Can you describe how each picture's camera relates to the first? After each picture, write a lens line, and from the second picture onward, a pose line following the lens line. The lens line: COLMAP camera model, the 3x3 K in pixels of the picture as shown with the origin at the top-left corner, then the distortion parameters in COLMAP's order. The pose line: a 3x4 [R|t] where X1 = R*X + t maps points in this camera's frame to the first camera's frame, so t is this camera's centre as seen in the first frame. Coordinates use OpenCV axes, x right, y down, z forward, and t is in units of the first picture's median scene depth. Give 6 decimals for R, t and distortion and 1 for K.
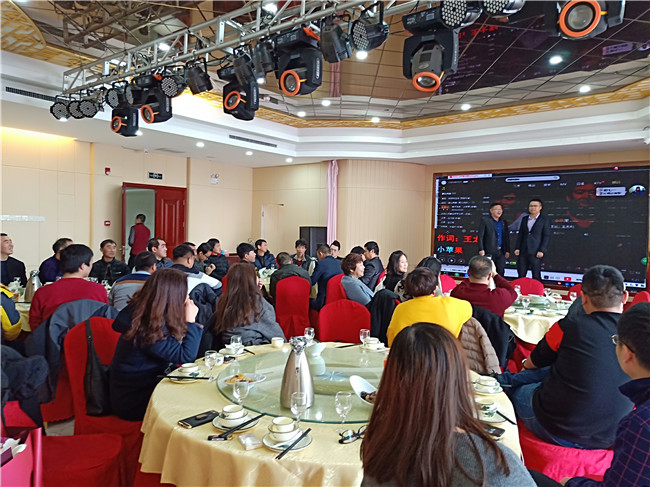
lens RADIAL K [[507.5, 0, 322.7], [0, 507.5, 242.2], [0, 0, 1]] dist [0.057578, -0.029614]
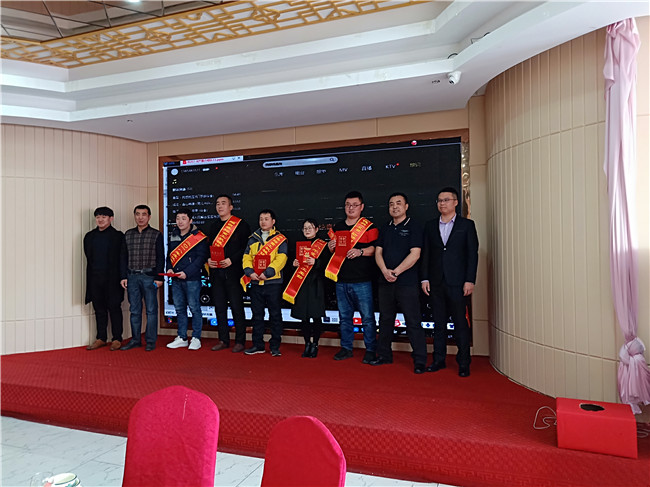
lens RADIAL K [[507.5, 0, 331.2], [0, 507.5, 243.4], [0, 0, 1]] dist [0.057578, -0.029614]
pose [[0.950872, -0.031291, 0.308000, 0.244588], [0.042337, 0.998675, -0.029244, -0.005300], [-0.306677, 0.040847, 0.950937, 0.392339]]
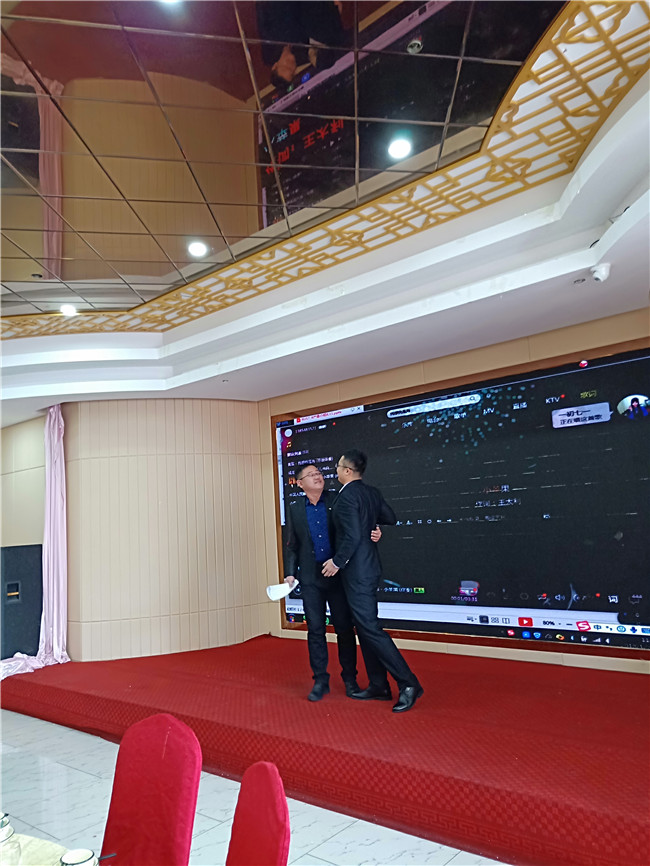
lens RADIAL K [[676.1, 0, 328.0], [0, 676.1, 435.9], [0, 0, 1]] dist [0.057578, -0.029614]
pose [[0.995864, -0.088520, -0.020485, 0.315207], [0.084306, 0.984316, -0.154965, -0.007842], [0.033881, 0.152597, 0.987708, 0.373042]]
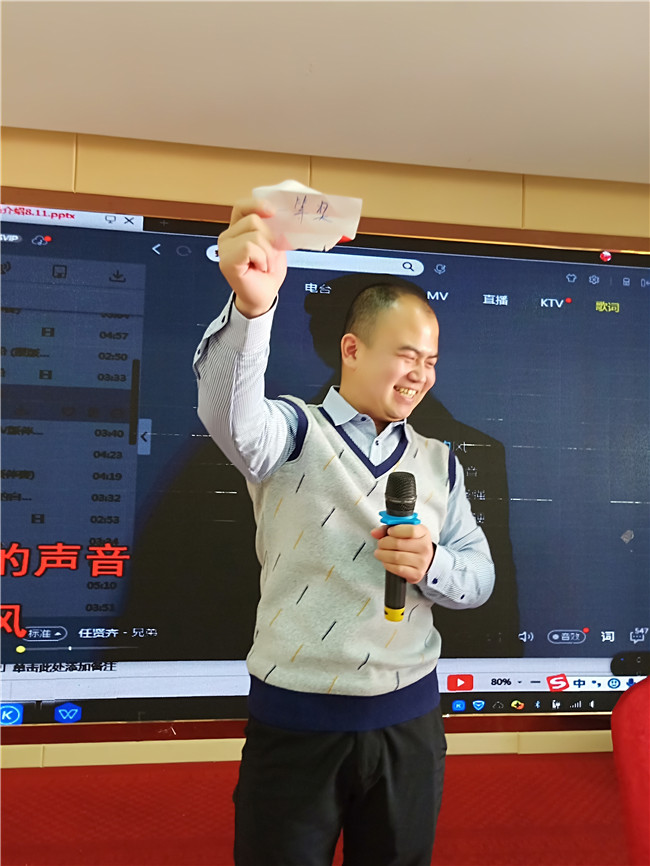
lens RADIAL K [[676.1, 0, 323.0], [0, 676.1, 440.4], [0, 0, 1]] dist [0.057578, -0.029614]
pose [[0.677765, 0.049588, 0.733605, 0.180379], [0.015770, 0.996513, -0.081929, -0.015611], [-0.735110, 0.067097, 0.674620, 0.773453]]
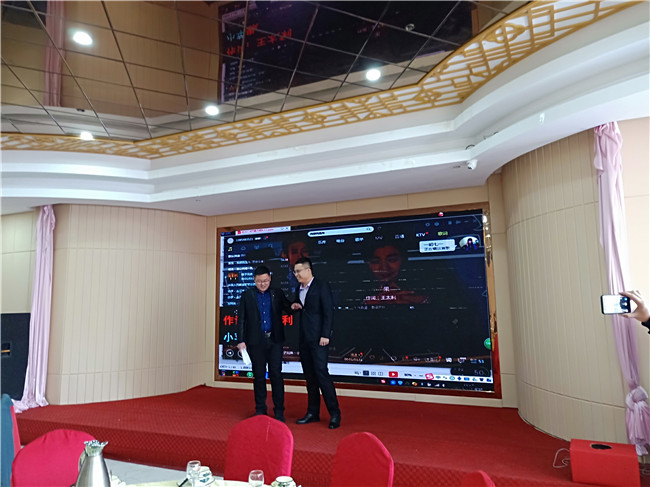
lens RADIAL K [[507.5, 0, 329.6], [0, 507.5, 240.2], [0, 0, 1]] dist [0.057578, -0.029614]
pose [[0.968714, -0.007099, 0.248079, 0.213416], [0.045794, 0.987540, -0.150558, -0.006206], [-0.243919, 0.157208, 0.956969, 0.320884]]
